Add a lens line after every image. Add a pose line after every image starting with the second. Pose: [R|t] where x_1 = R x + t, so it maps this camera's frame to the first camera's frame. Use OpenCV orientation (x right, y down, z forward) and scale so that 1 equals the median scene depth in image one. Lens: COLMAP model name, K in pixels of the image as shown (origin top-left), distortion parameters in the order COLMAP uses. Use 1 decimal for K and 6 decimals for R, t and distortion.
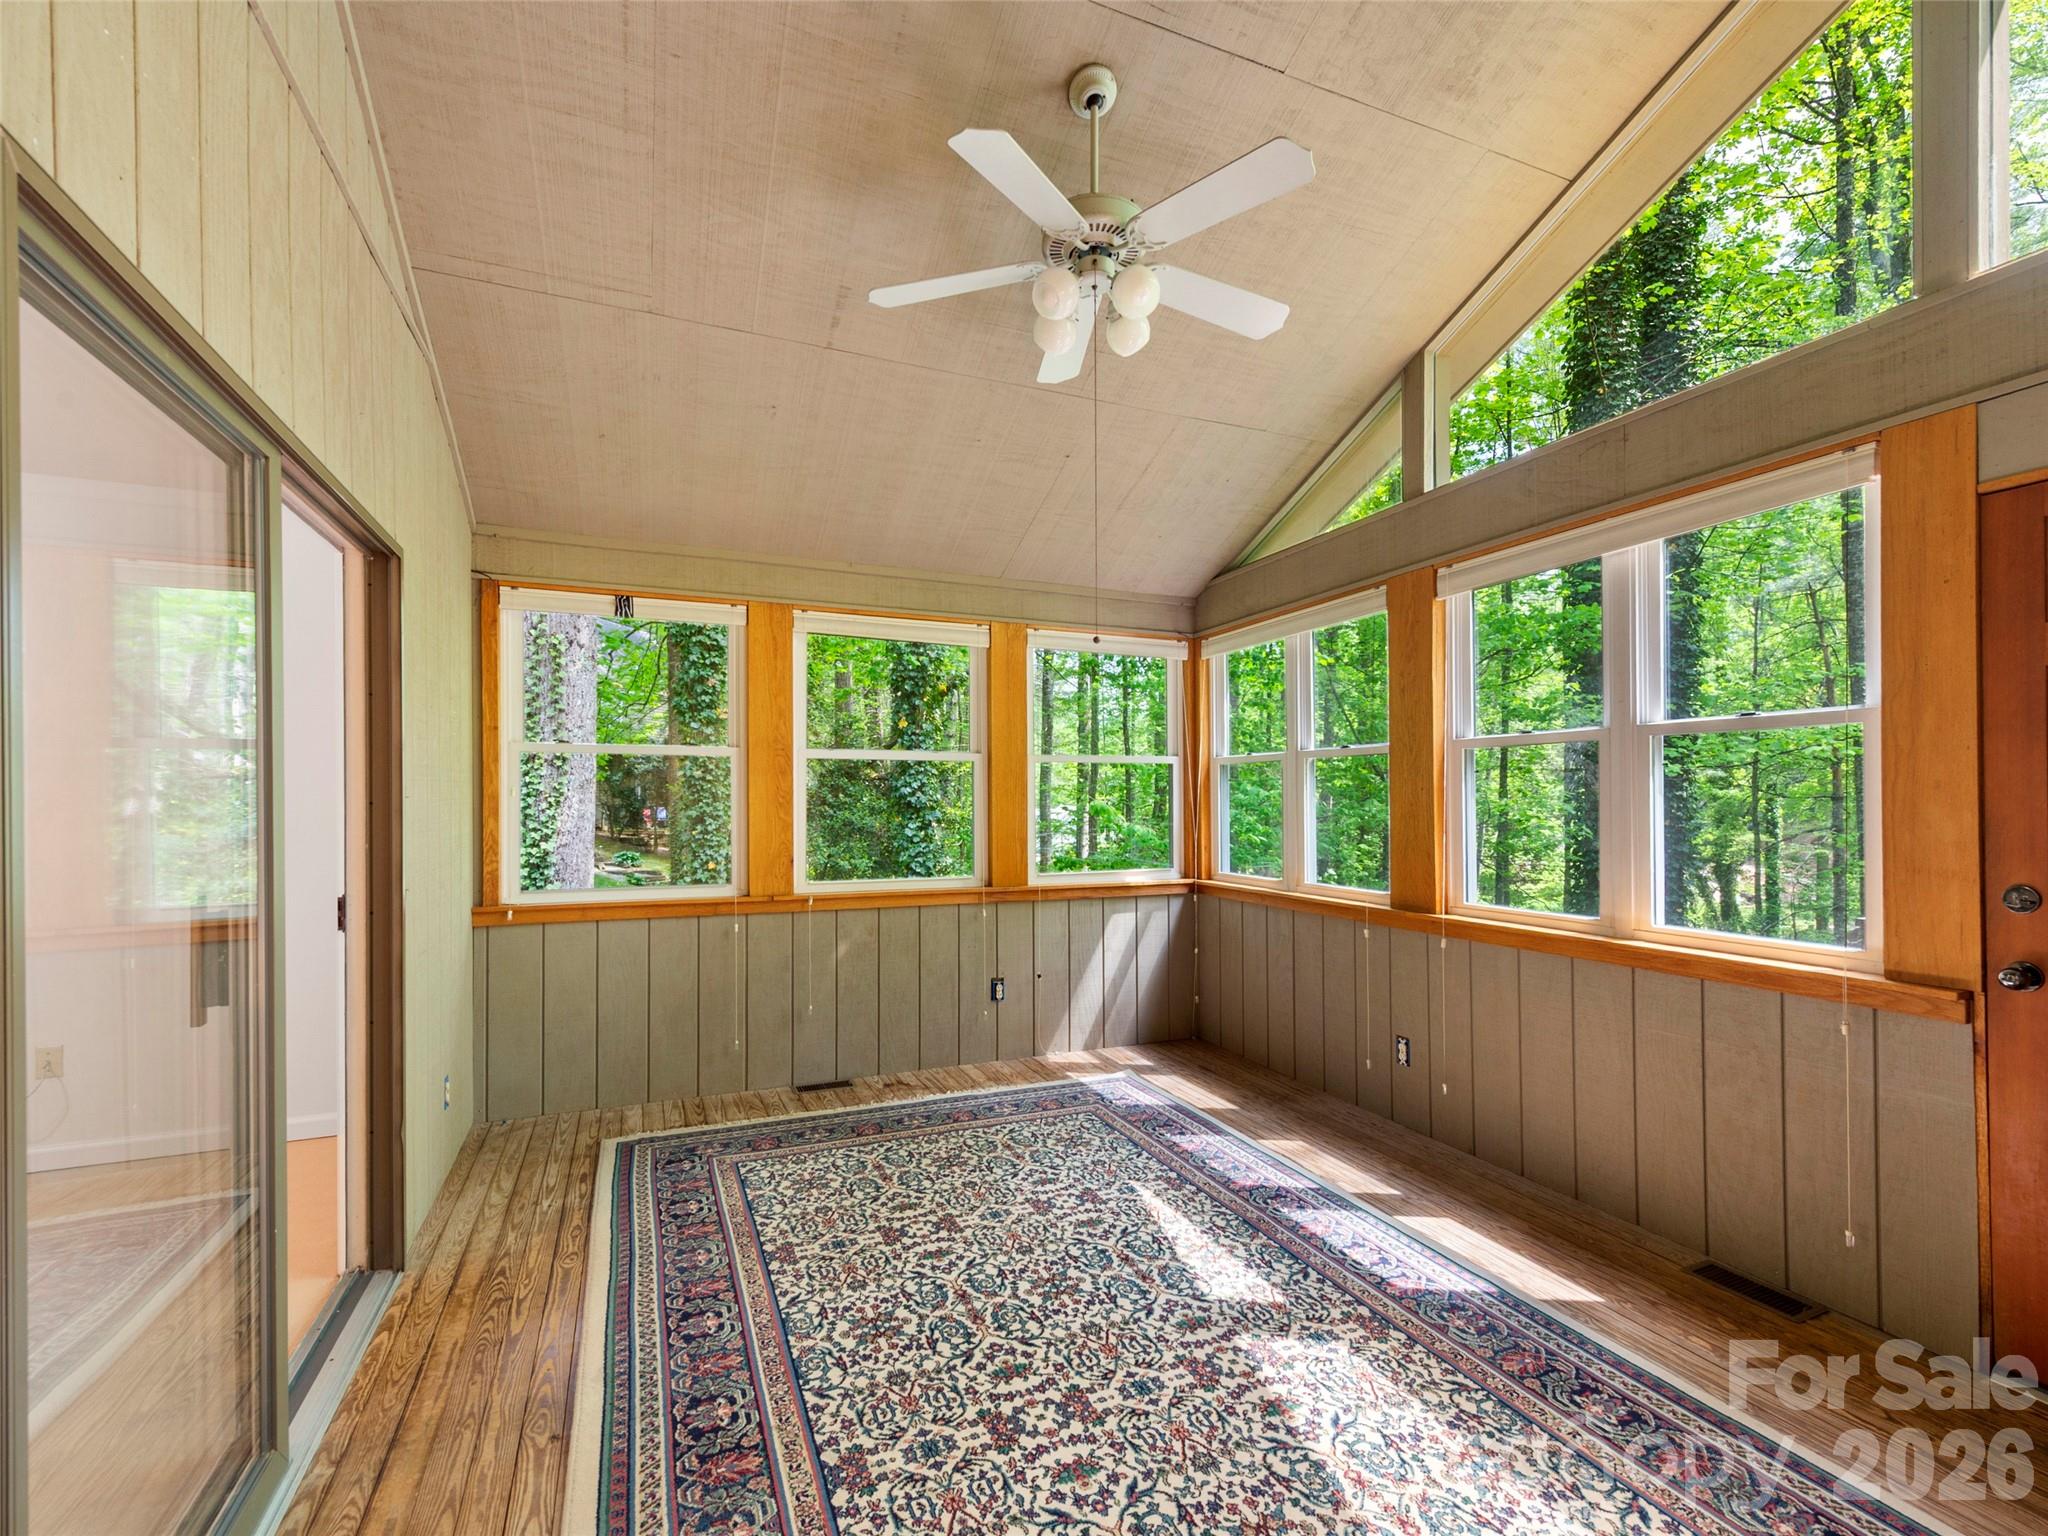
lens RADIAL K [[922.1, 0, 1025.1], [0, 922.1, 800.3], [0, 0, 1]] dist [0.013011, -0.000162]
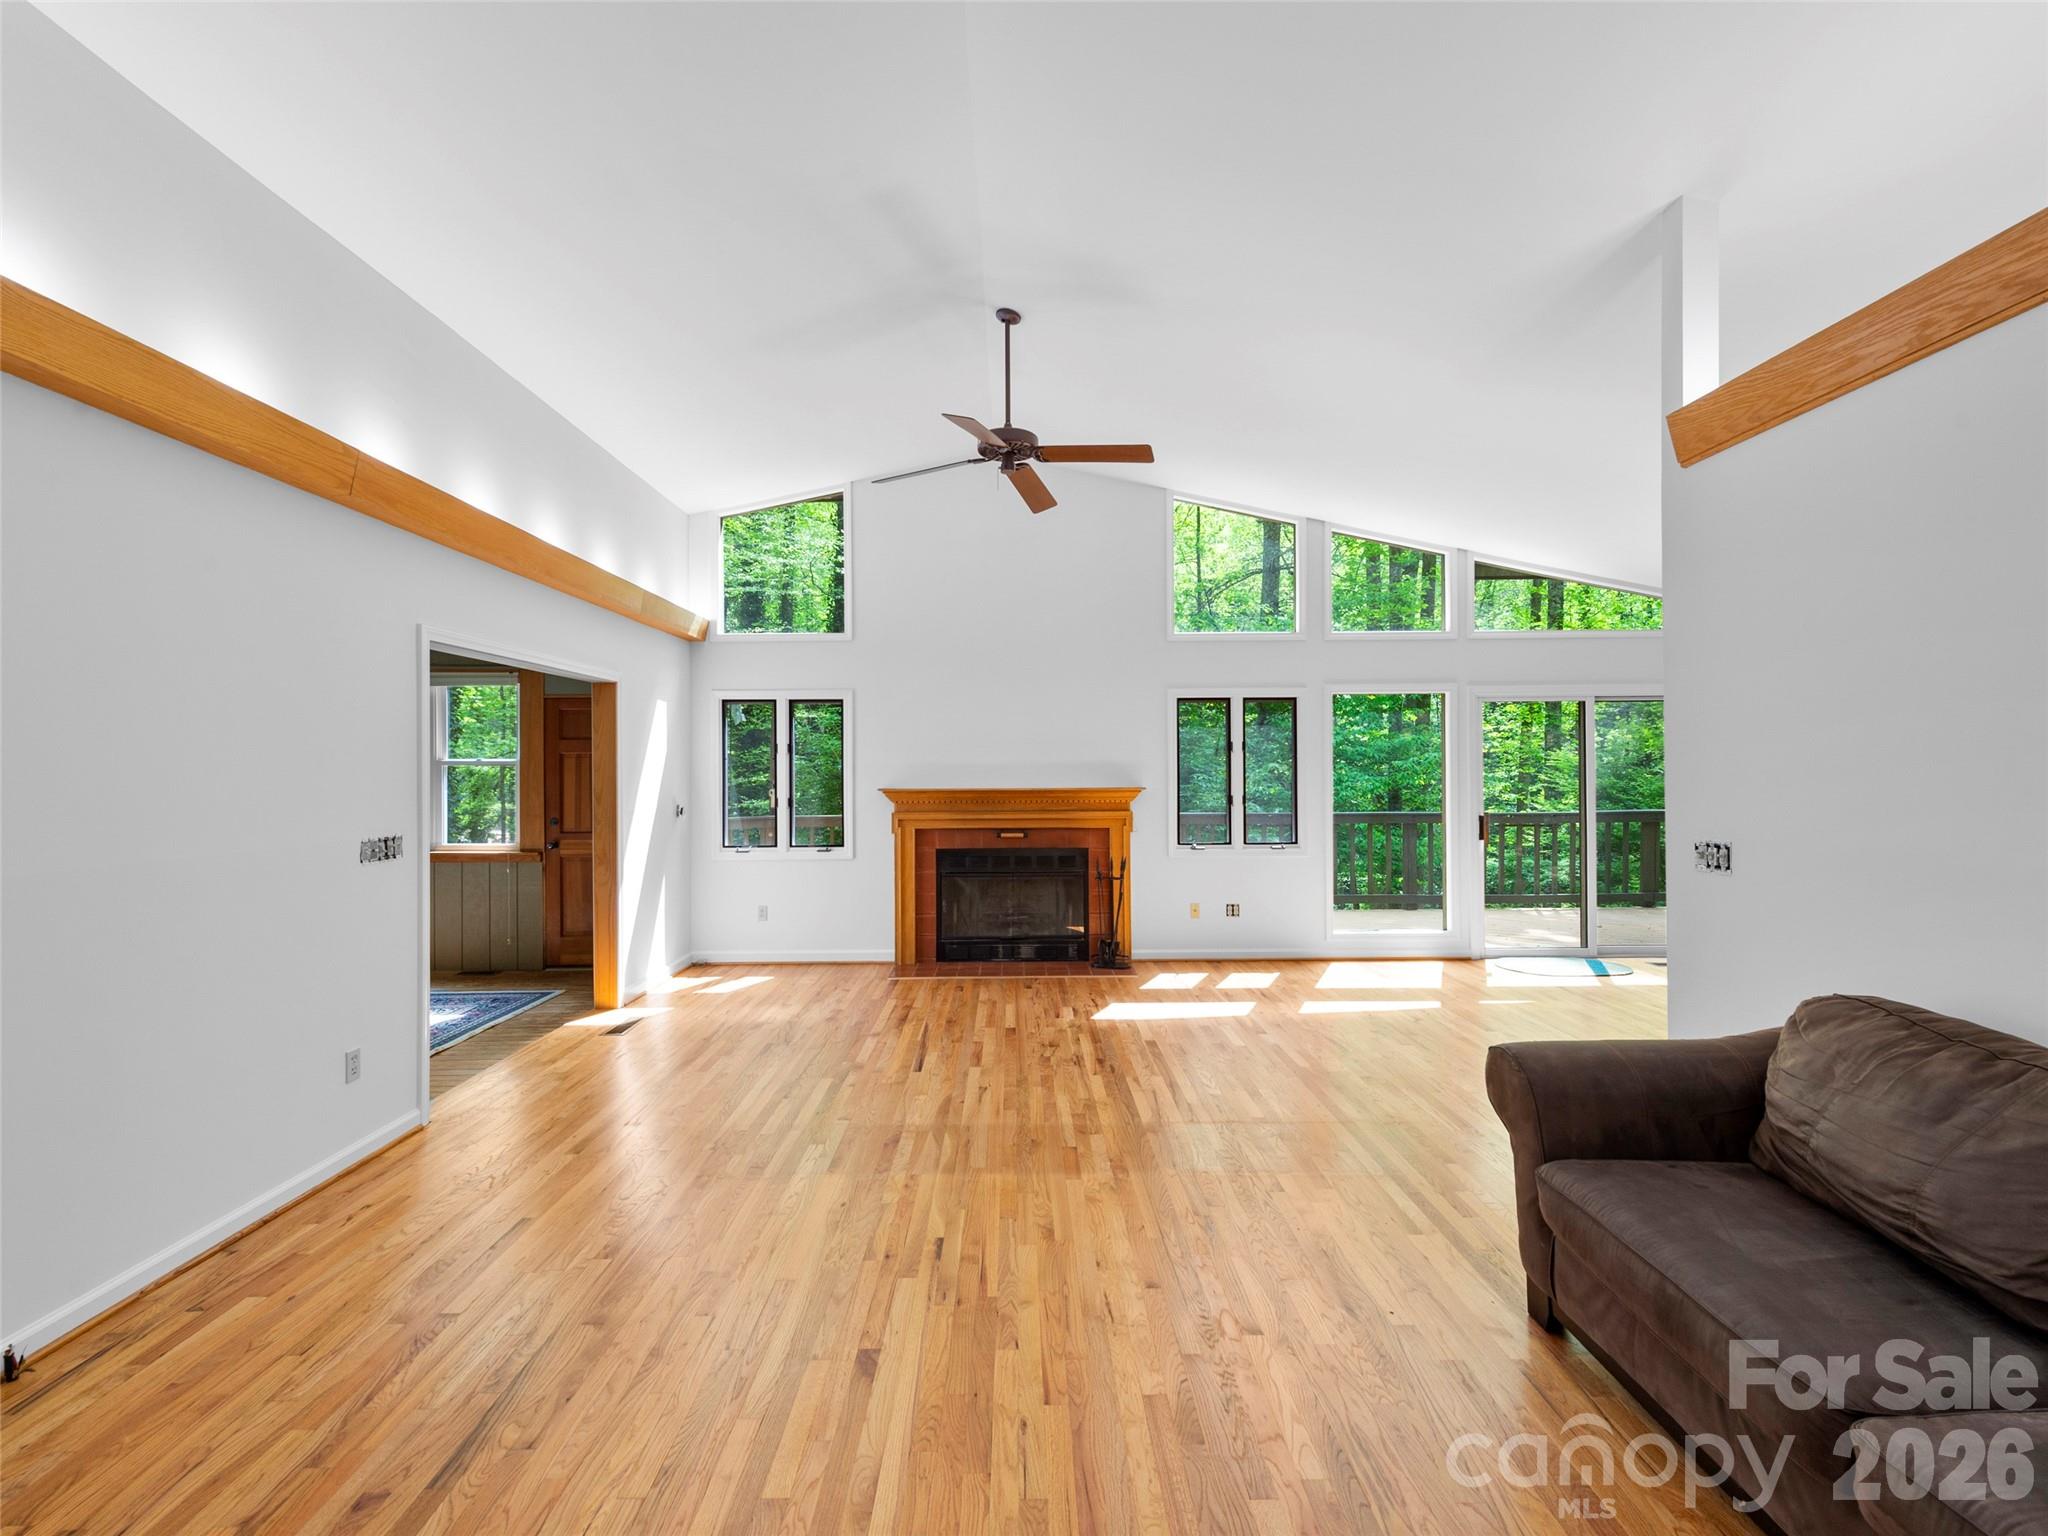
lens RADIAL K [[905.6, 0, 1021.9], [0, 905.6, 773.5], [0, 0, 1]] dist [0.019358, -0.007133]
pose [[0.379169, -0.001738, 0.925326, -1.217544], [0.001663, 0.999998, 0.001197, -0.064237], [-0.925326, 0.001085, 0.379172, -1.658800]]
